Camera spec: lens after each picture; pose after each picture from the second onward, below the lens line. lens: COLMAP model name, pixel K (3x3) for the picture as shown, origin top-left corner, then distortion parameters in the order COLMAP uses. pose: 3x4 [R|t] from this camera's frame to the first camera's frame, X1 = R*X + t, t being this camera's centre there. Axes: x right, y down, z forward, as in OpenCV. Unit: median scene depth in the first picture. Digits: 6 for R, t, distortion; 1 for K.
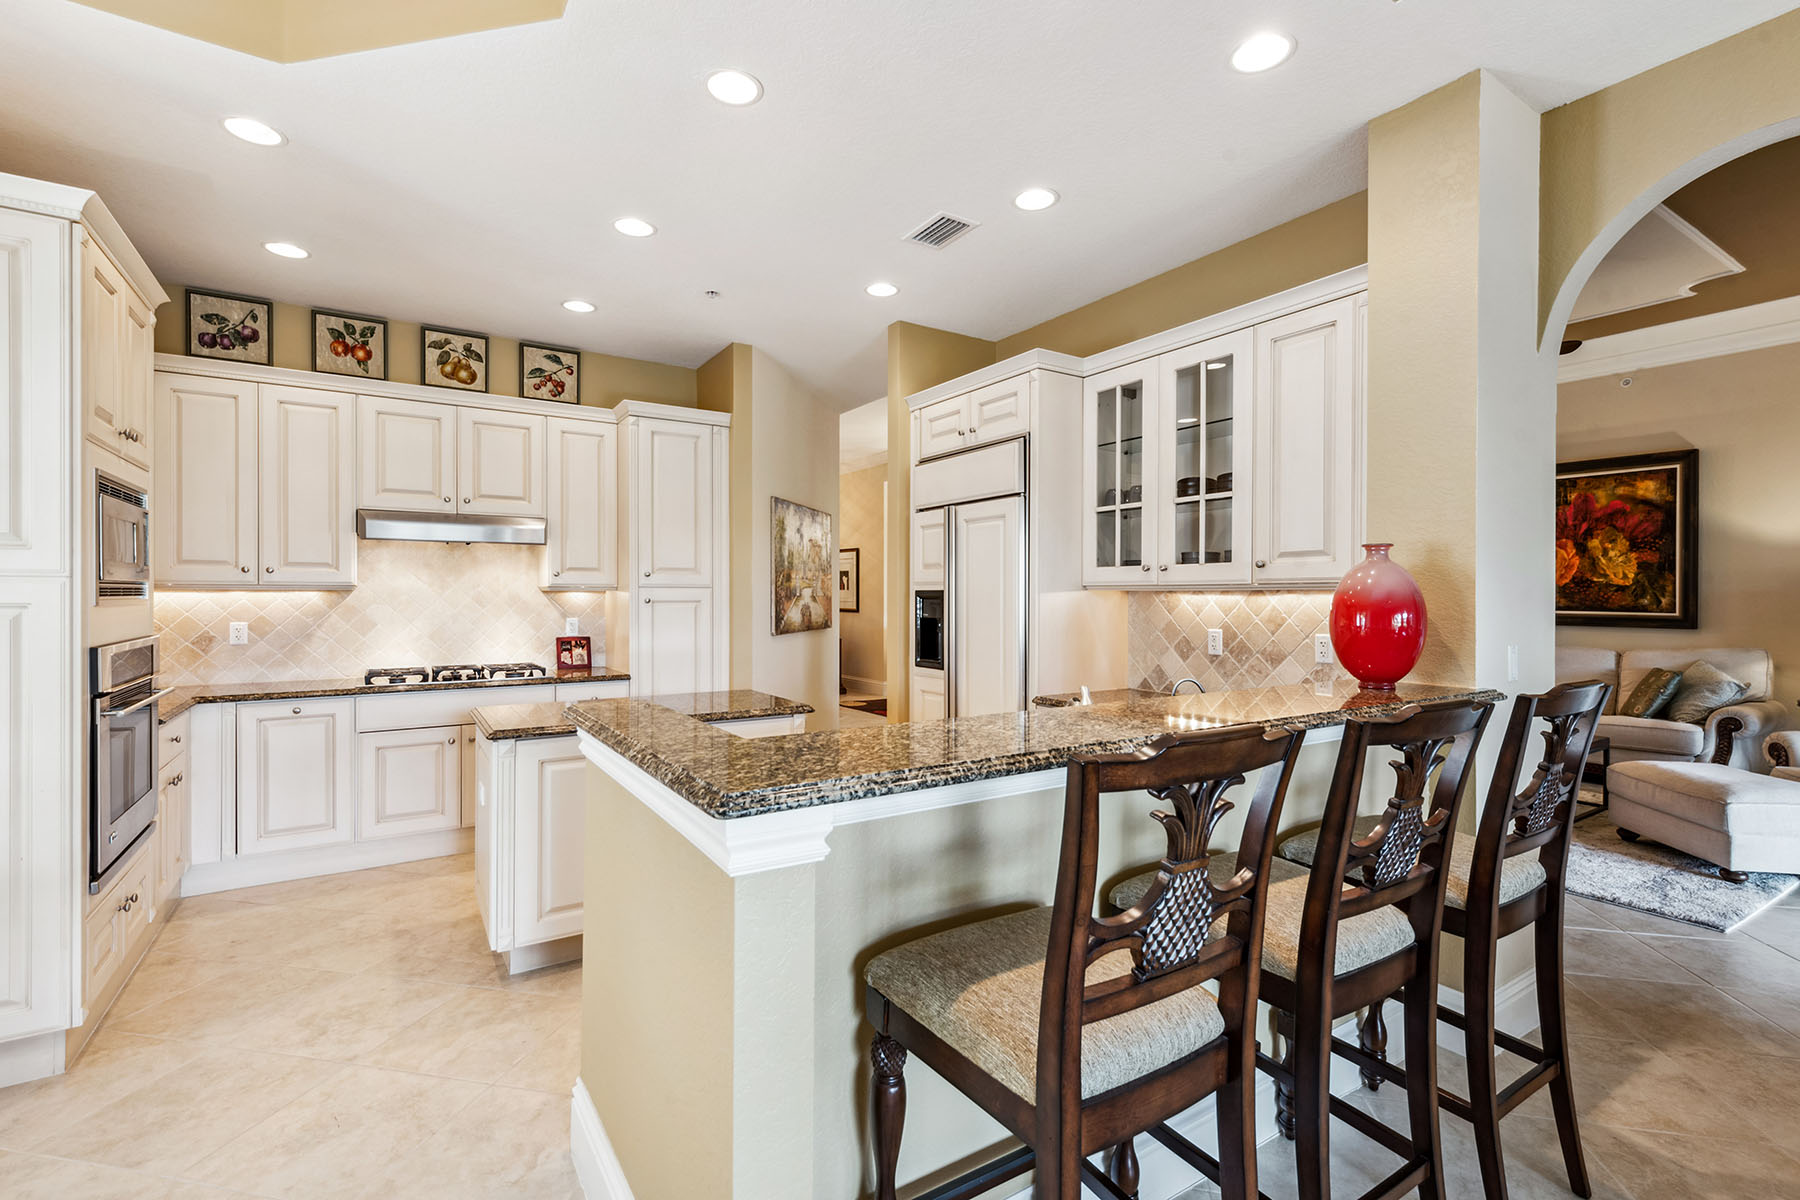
lens RADIAL K [[765.4, 0, 895.1], [0, 765.4, 596.2], [0, 0, 1]] dist [-0.000218, -0.000381]
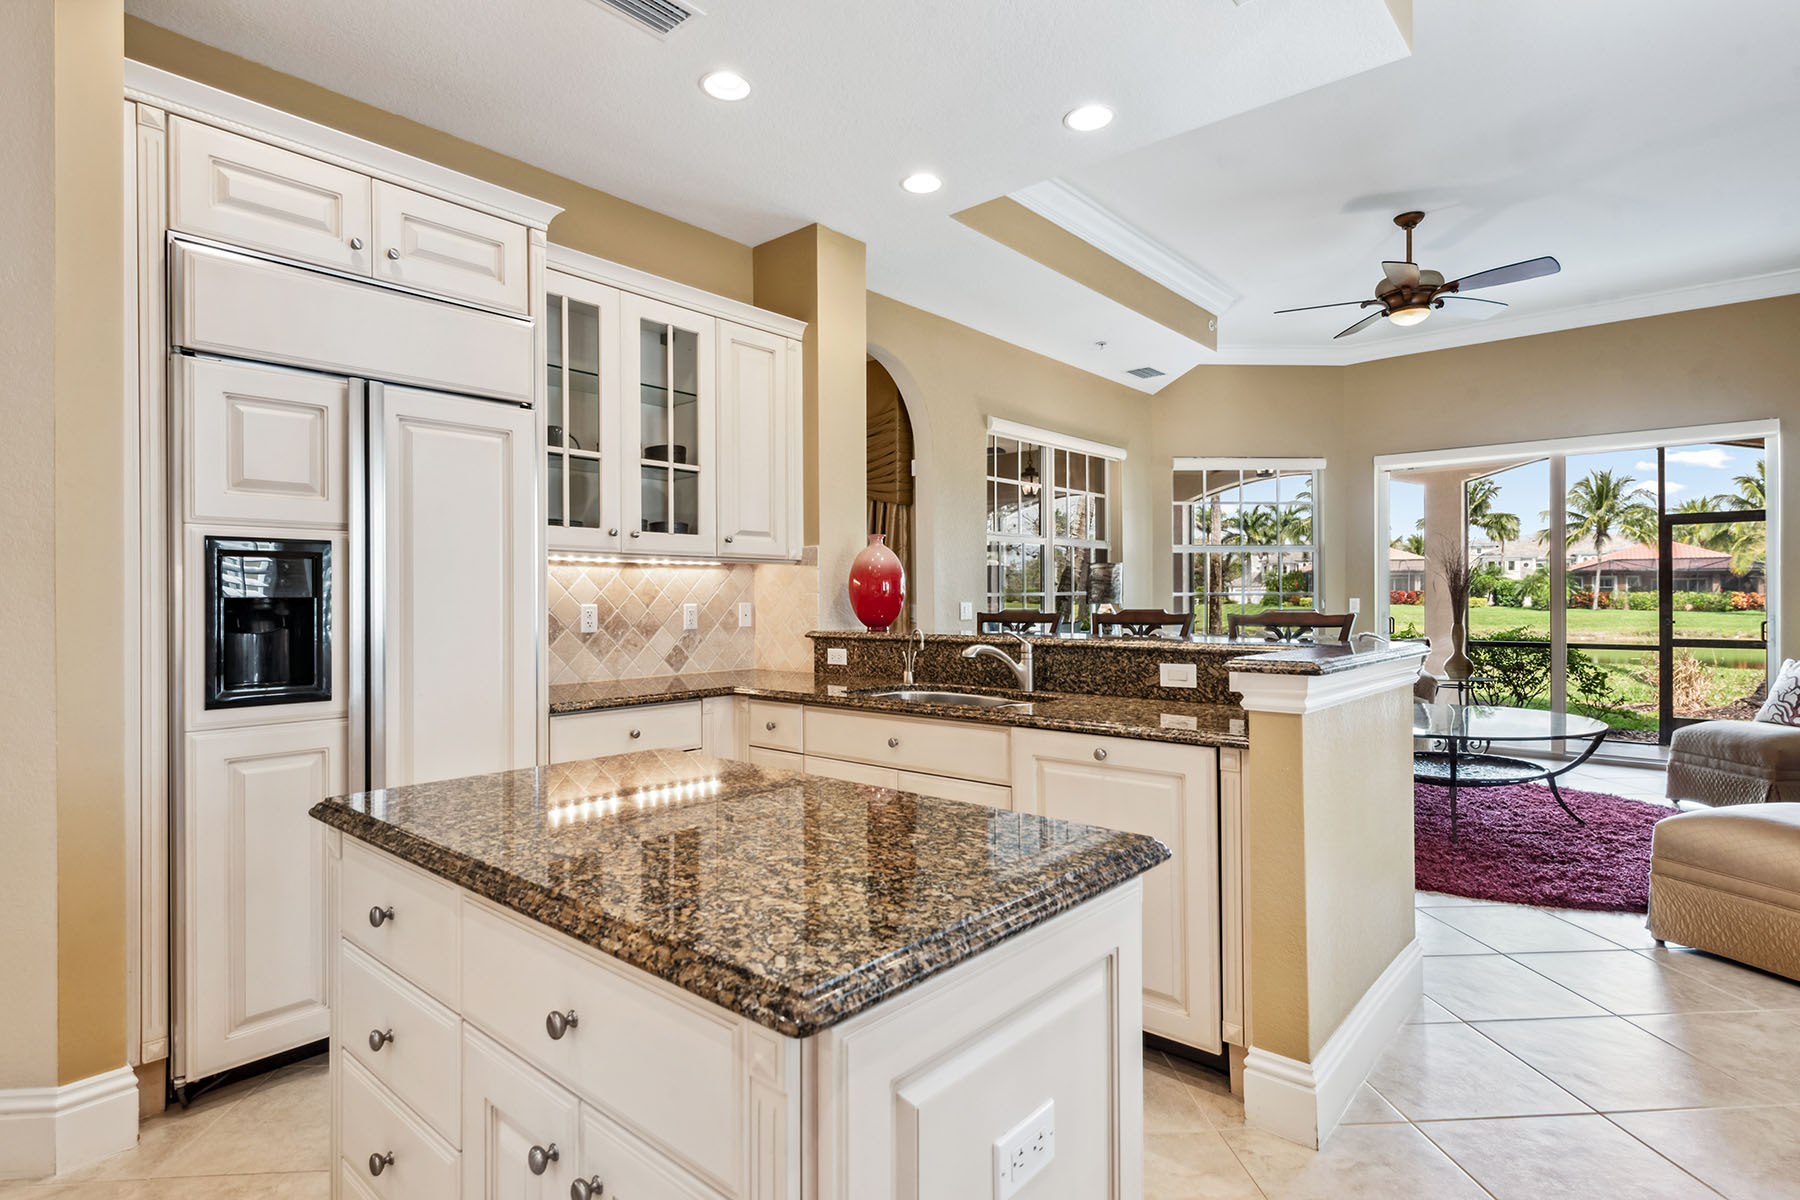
lens RADIAL K [[912.8, 0, 900.0], [0, 912.8, 600.0], [0, 0, 1]] dist [0.002049, -0.000563]
pose [[-0.265506, -0.001966, 0.964107, -0.749944], [0.001606, 0.999996, 0.002482, 0.037572], [-0.964108, 0.002208, -0.265502, 0.974289]]
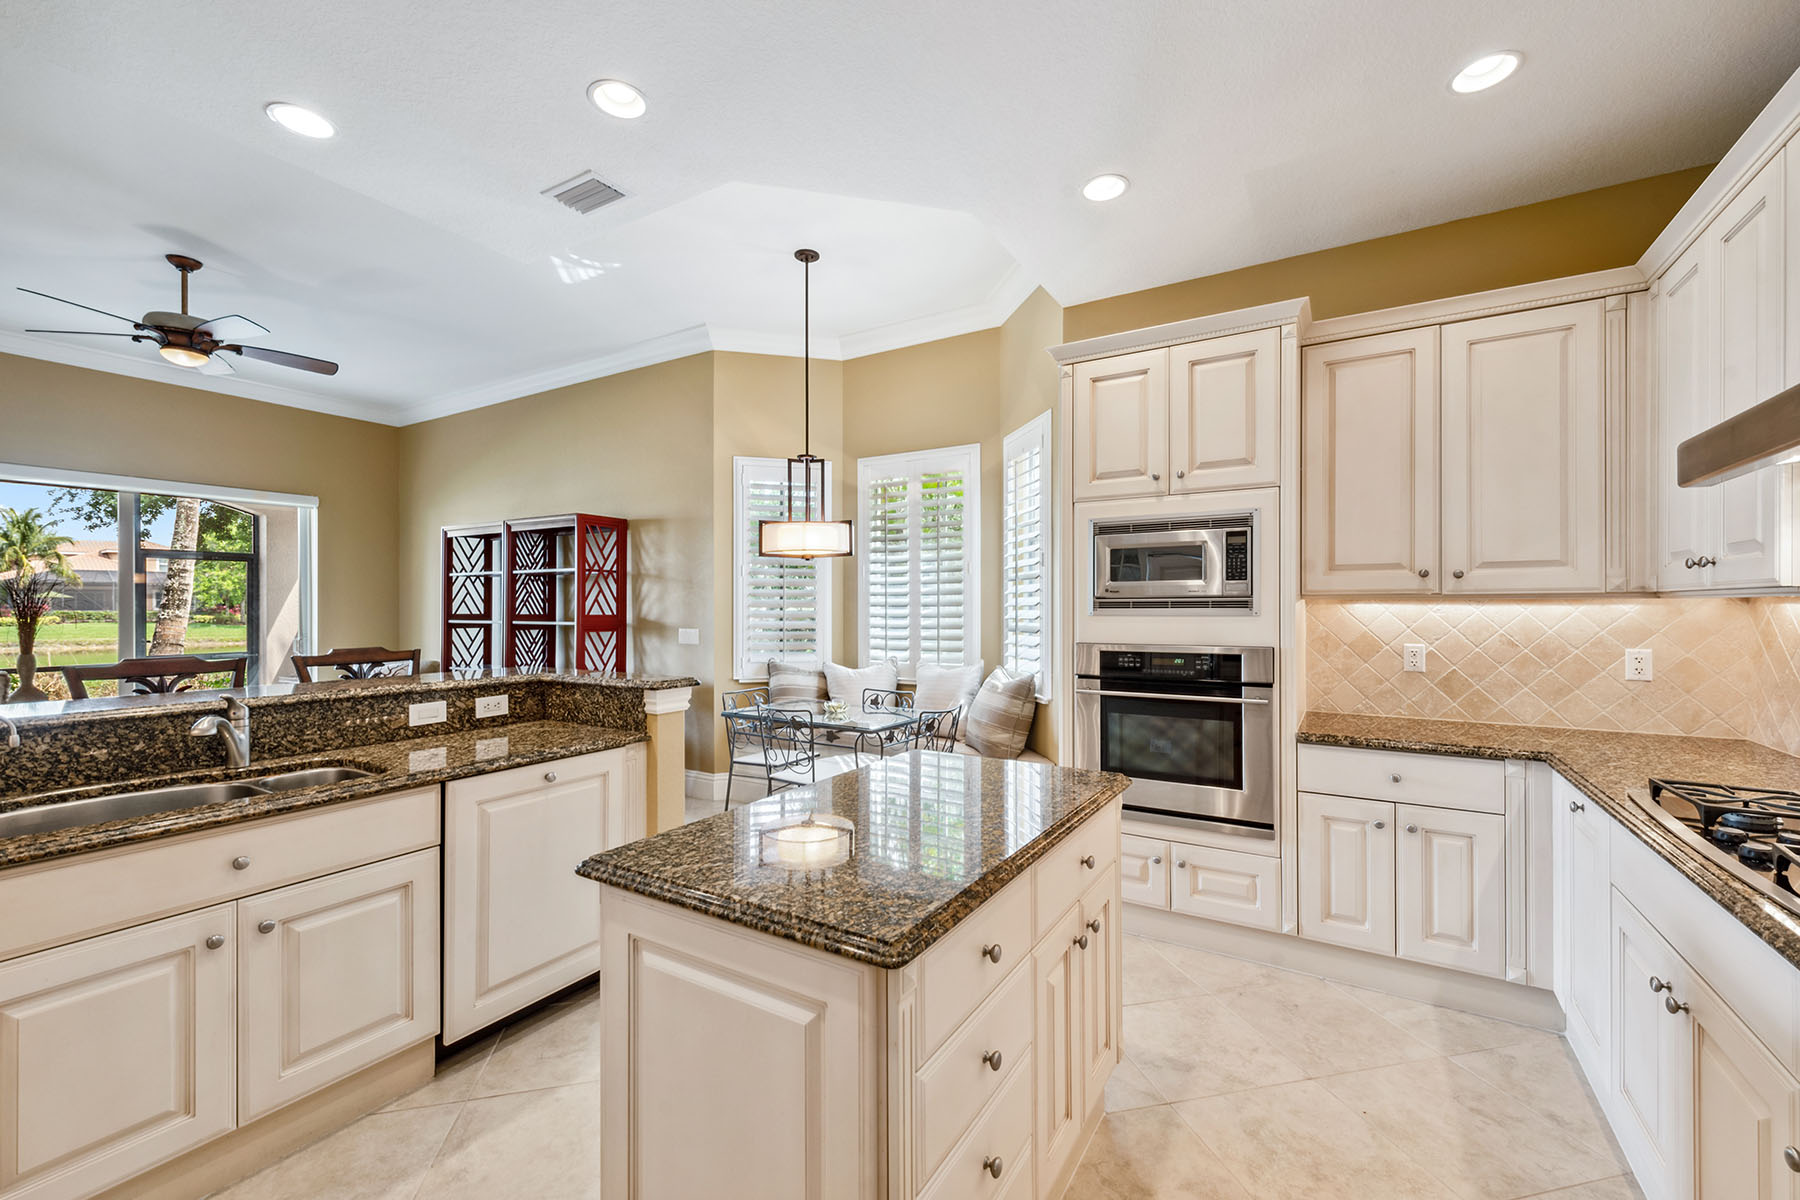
lens RADIAL K [[713.0, 0, 911.7], [0, 713.0, 607.2], [0, 0, 1]] dist [0.002745, 0.000174]
pose [[-0.898931, -0.003670, -0.438075, -0.100599], [-0.002489, 0.999992, -0.003271, 0.001074], [0.438083, -0.001850, -0.898933, 1.392505]]
